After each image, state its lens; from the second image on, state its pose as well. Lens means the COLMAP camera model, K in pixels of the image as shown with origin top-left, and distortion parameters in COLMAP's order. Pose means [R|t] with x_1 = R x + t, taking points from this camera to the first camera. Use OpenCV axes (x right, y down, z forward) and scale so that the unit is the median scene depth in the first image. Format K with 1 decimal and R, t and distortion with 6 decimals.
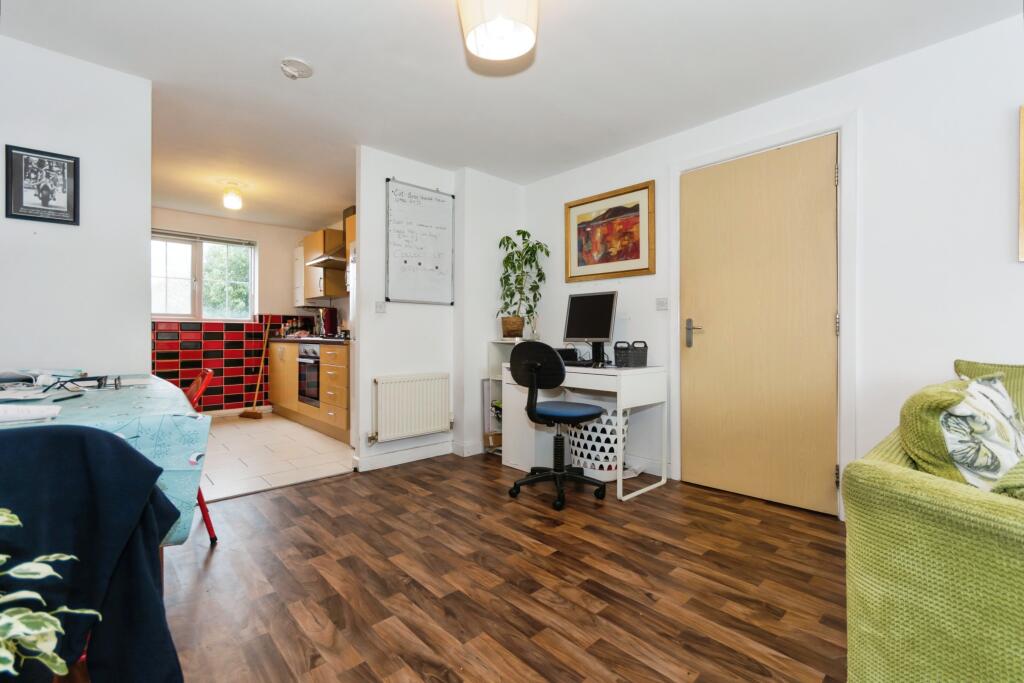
lens RADIAL K [[455.7, 0, 515.2], [0, 455.7, 338.1], [0, 0, 1]] dist [0.001566, 0.000639]
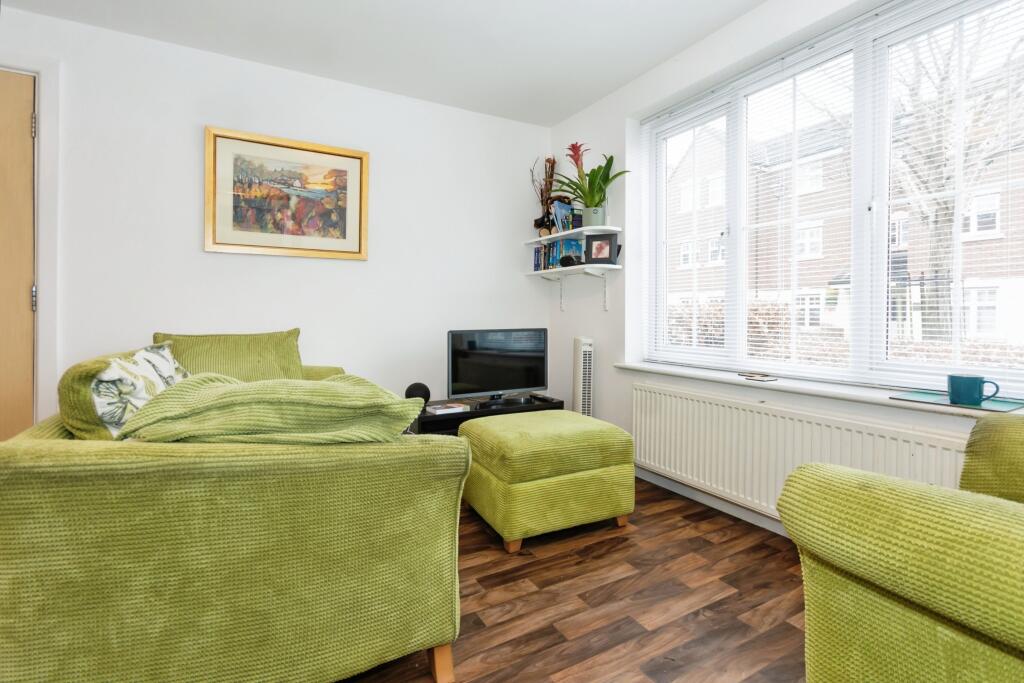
lens RADIAL K [[481.0, 0, 515.2], [0, 481.0, 316.5], [0, 0, 1]] dist [0.001141, -0.000136]
pose [[0.230323, -0.008897, 0.973074, 0.018346], [0.006083, 0.999952, 0.007703, 0.003052], [-0.973095, 0.004145, 0.230366, -0.071888]]
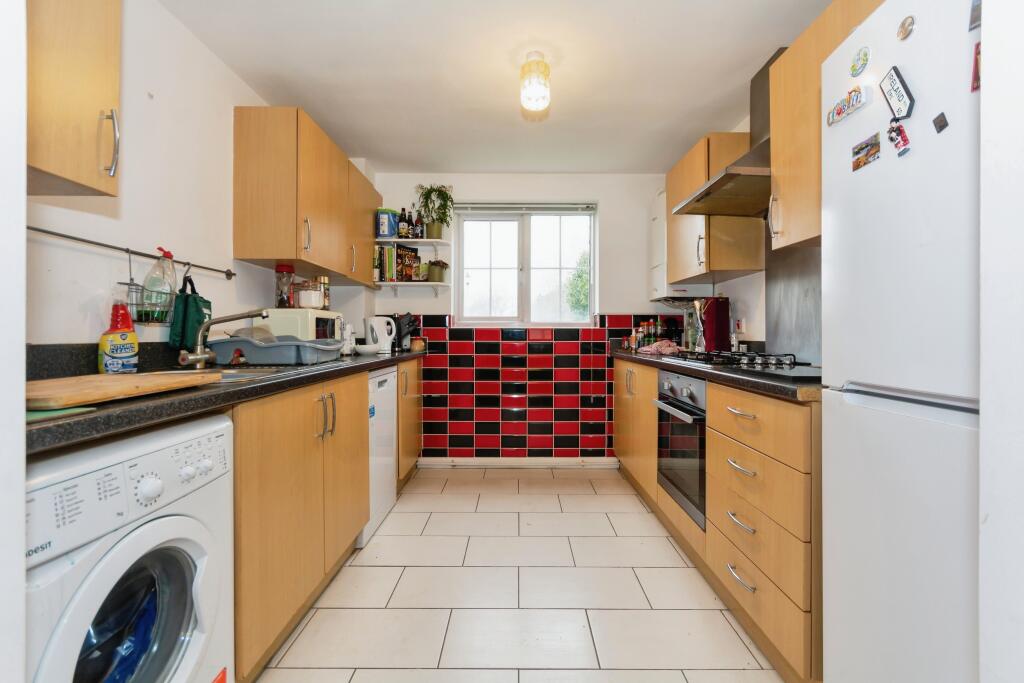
lens RADIAL K [[455.7, 0, 527.2], [0, 455.7, 335.1], [0, 0, 1]] dist [0.001566, 0.000639]
pose [[0.751352, -0.001146, -0.659900, -0.371591], [-0.000635, 0.999997, -0.002460, -0.036883], [0.659901, 0.002268, 0.751349, 0.775692]]
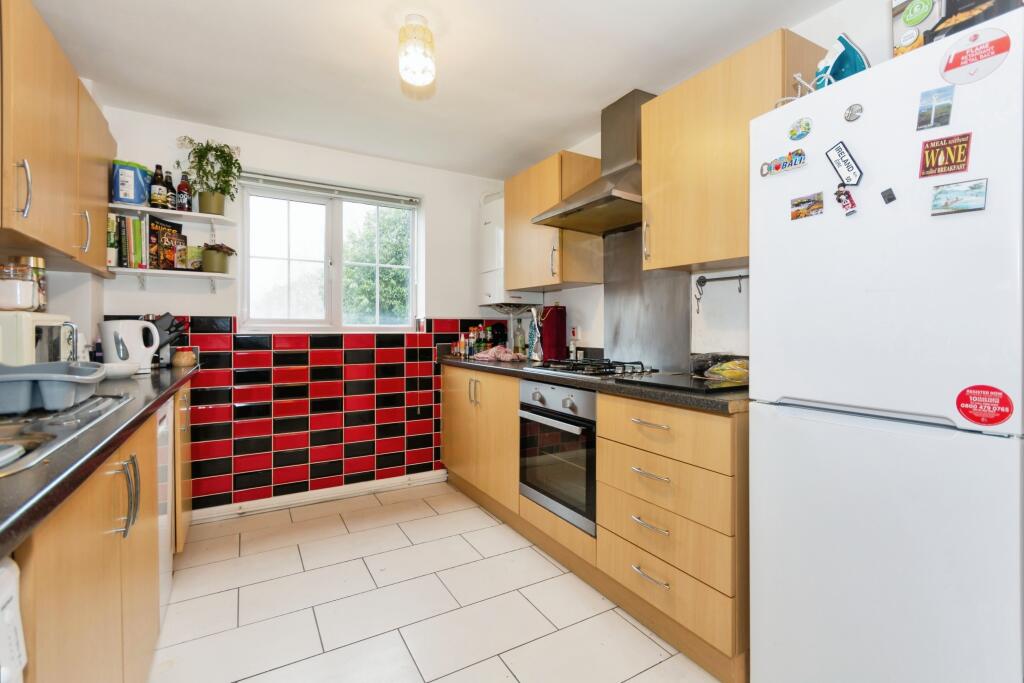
lens RADIAL K [[455.7, 0, 529.4], [0, 455.7, 333.3], [0, 0, 1]] dist [0.001566, 0.000639]
pose [[0.982954, -0.001289, -0.183850, -0.552031], [0.002060, 0.999990, 0.004004, -0.060089], [0.183843, -0.004314, 0.982946, 0.754698]]
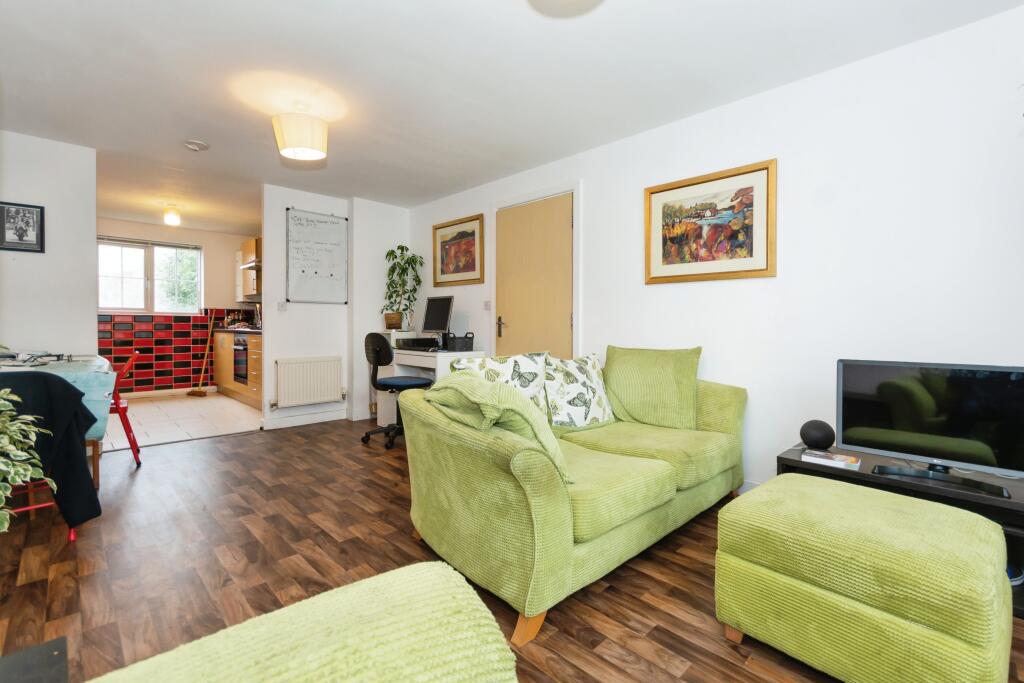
lens RADIAL K [[455.7, 0, 513.1], [0, 455.7, 333.3], [0, 0, 1]] dist [0.001566, 0.000639]
pose [[0.999478, 0.001813, 0.032244, 0.334962], [-0.002213, 0.999921, 0.012380, -0.007486], [-0.032219, -0.012445, 0.999403, -0.345344]]
